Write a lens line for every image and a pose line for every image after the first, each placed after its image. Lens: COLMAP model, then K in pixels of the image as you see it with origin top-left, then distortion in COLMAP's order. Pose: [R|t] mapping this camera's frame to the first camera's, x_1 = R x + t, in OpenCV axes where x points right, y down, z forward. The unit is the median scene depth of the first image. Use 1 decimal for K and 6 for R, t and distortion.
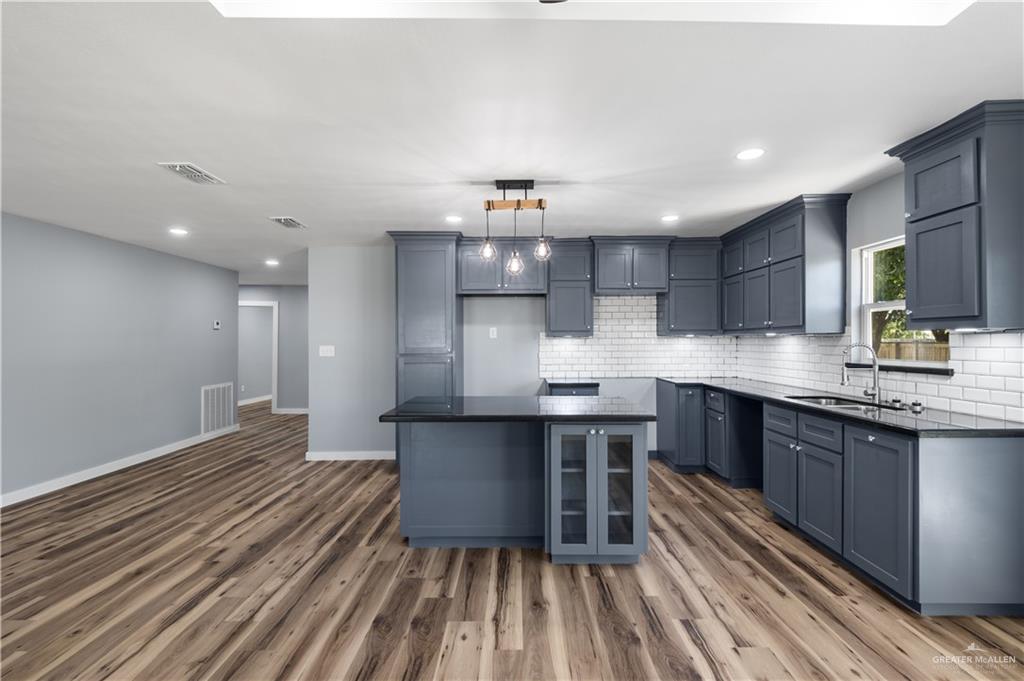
lens RADIAL K [[427.0, 0, 519.7], [0, 427.0, 341.0], [0, 0, 1]] dist [0.002496, 0.000392]
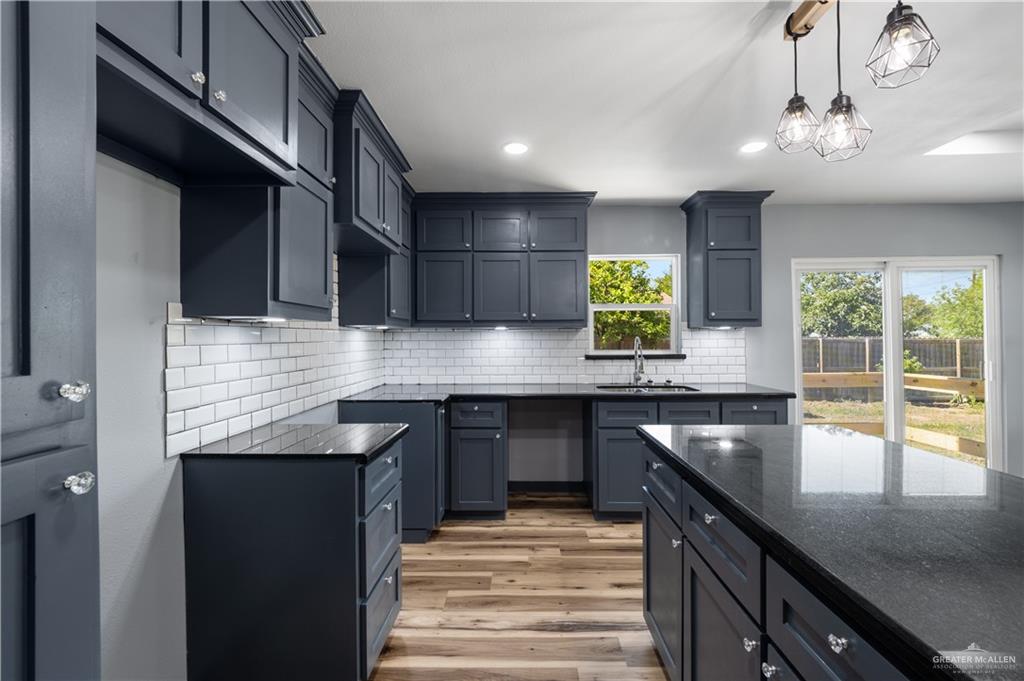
lens RADIAL K [[427.0, 0, 517.9], [0, 427.0, 336.7], [0, 0, 1]] dist [0.002496, 0.000392]
pose [[0.038102, 0.002507, 0.999271, -0.334601], [0.001920, 0.999995, -0.002582, 0.005367], [-0.999272, 0.002017, 0.038097, 1.056890]]
